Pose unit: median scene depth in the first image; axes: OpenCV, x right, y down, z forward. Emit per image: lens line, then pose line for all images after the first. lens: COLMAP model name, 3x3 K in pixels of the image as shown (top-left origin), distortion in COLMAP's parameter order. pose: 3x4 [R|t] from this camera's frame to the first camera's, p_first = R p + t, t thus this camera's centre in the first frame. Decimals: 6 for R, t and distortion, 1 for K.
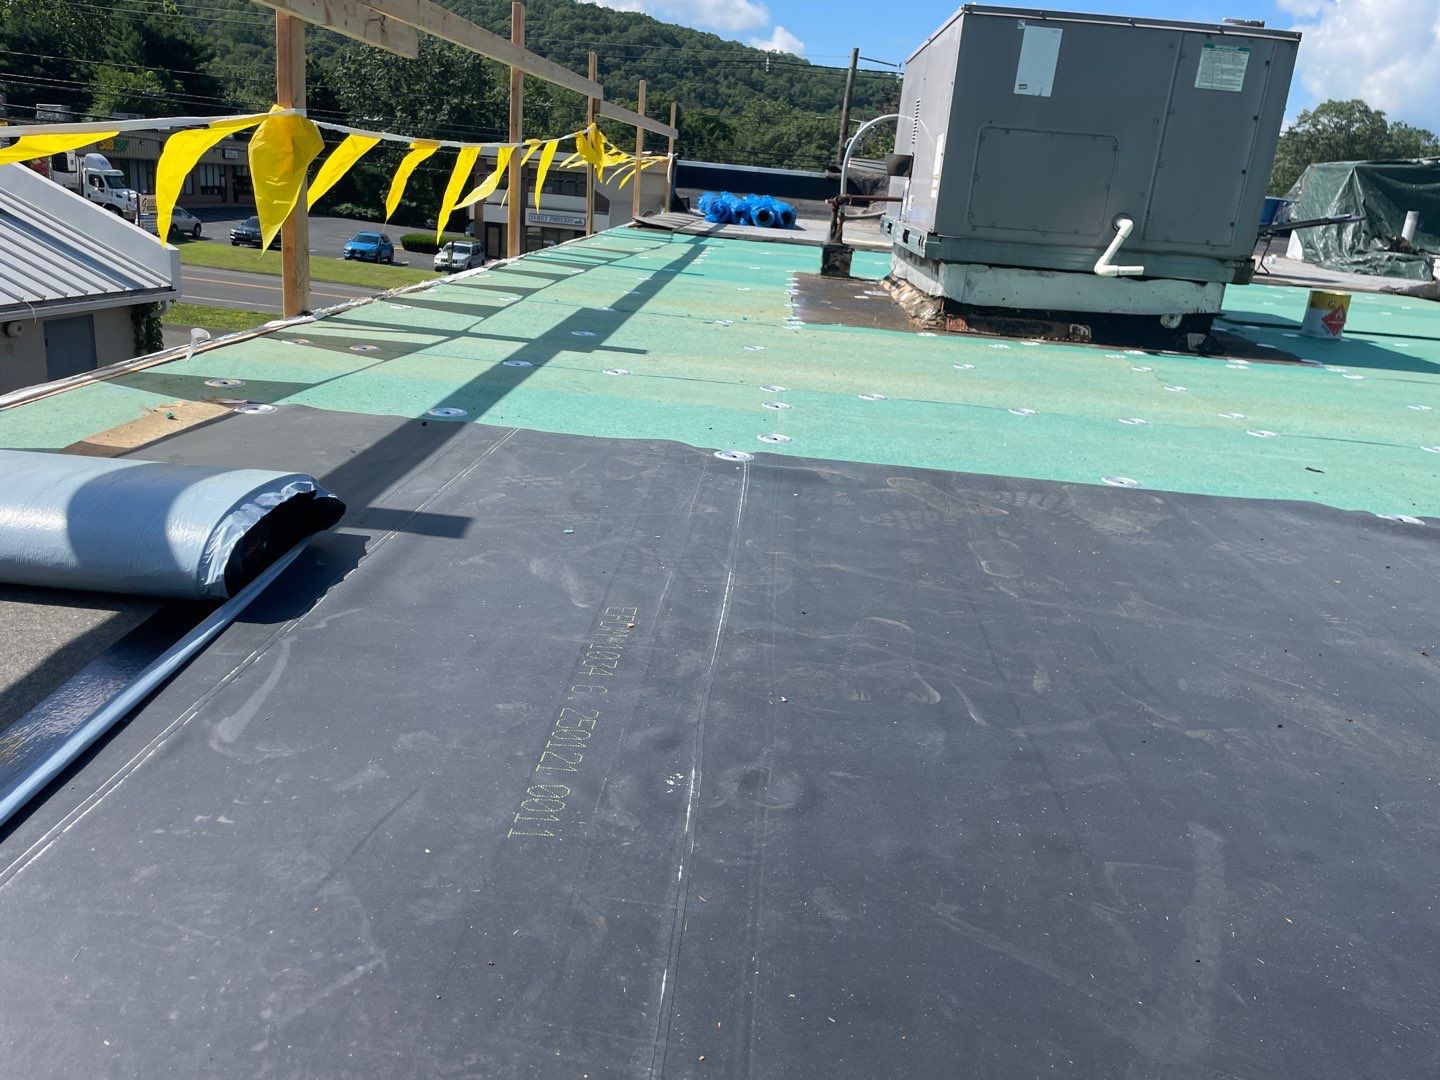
lens RADIAL K [[1098.9, 0, 719.0], [0, 1098.9, 532.7], [0, 0, 1]] dist [0.054547, -0.050355]
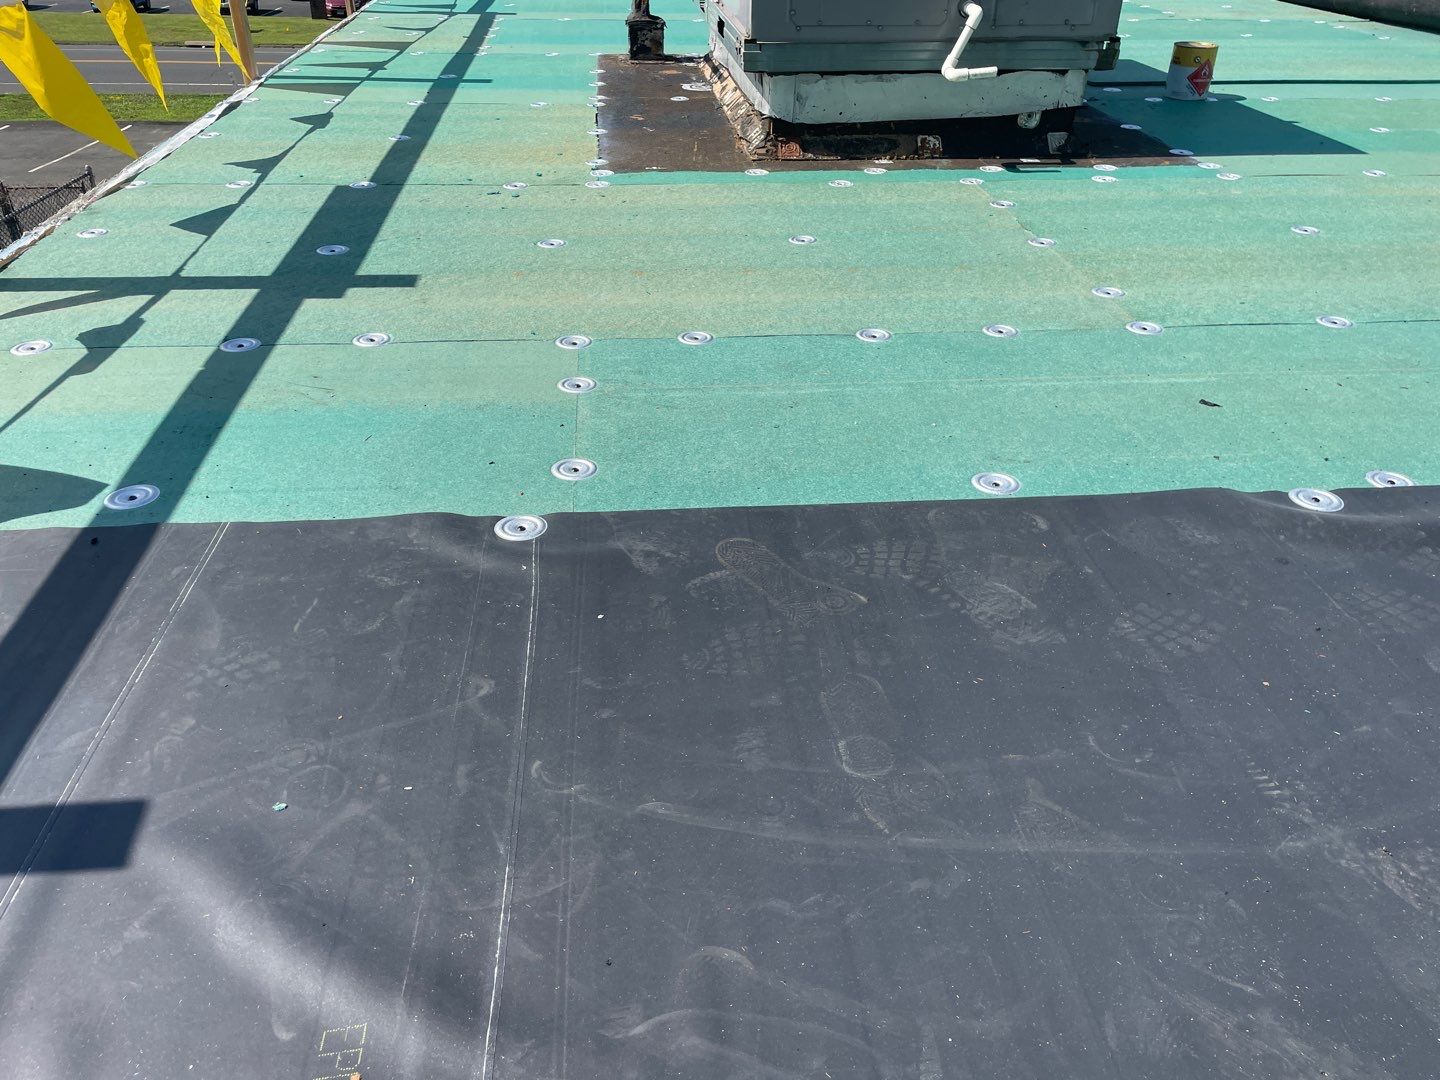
lens RADIAL K [[1098.9, 0, 720.2], [0, 1098.9, 542.0], [0, 0, 1]] dist [0.054547, -0.050355]
pose [[0.985233, -0.143128, 0.093970, 0.043258], [0.115769, 0.961225, 0.250286, -0.132088], [-0.126149, -0.235712, 0.963601, 0.124664]]
